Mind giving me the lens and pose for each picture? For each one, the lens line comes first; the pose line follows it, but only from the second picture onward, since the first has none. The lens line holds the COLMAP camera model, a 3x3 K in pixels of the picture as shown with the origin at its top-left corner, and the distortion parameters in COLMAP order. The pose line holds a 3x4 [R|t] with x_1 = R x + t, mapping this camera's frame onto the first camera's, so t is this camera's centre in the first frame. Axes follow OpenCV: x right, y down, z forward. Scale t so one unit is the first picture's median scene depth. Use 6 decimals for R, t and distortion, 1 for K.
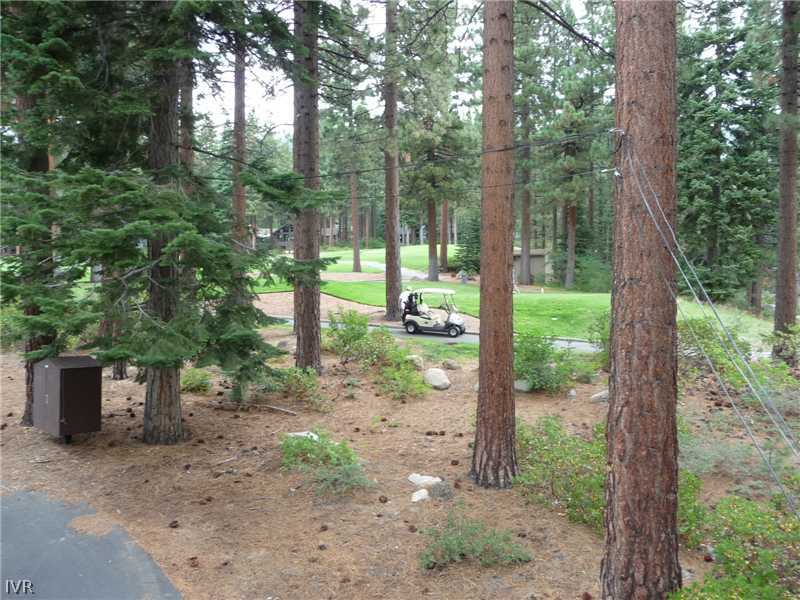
lens RADIAL K [[669.4, 0, 400.0], [0, 669.4, 300.0], [0, 0, 1]] dist [-0.041680, 0.030088]
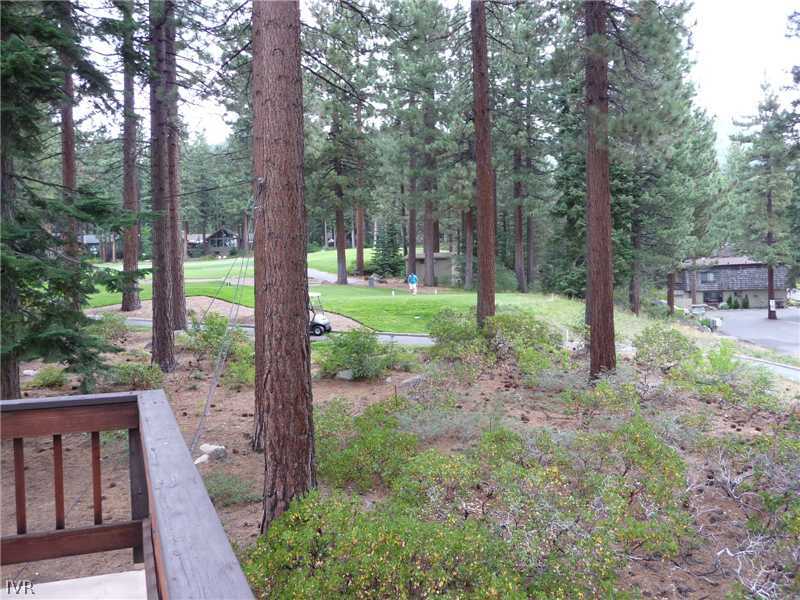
lens RADIAL K [[669.4, 0, 400.0], [0, 669.4, 300.0], [0, 0, 1]] dist [-0.041680, 0.030088]
pose [[0.996834, -0.018475, 0.077334, 0.078149], [0.018783, 0.999818, -0.003267, 0.001778], [-0.077259, 0.004710, 0.997000, -0.067451]]
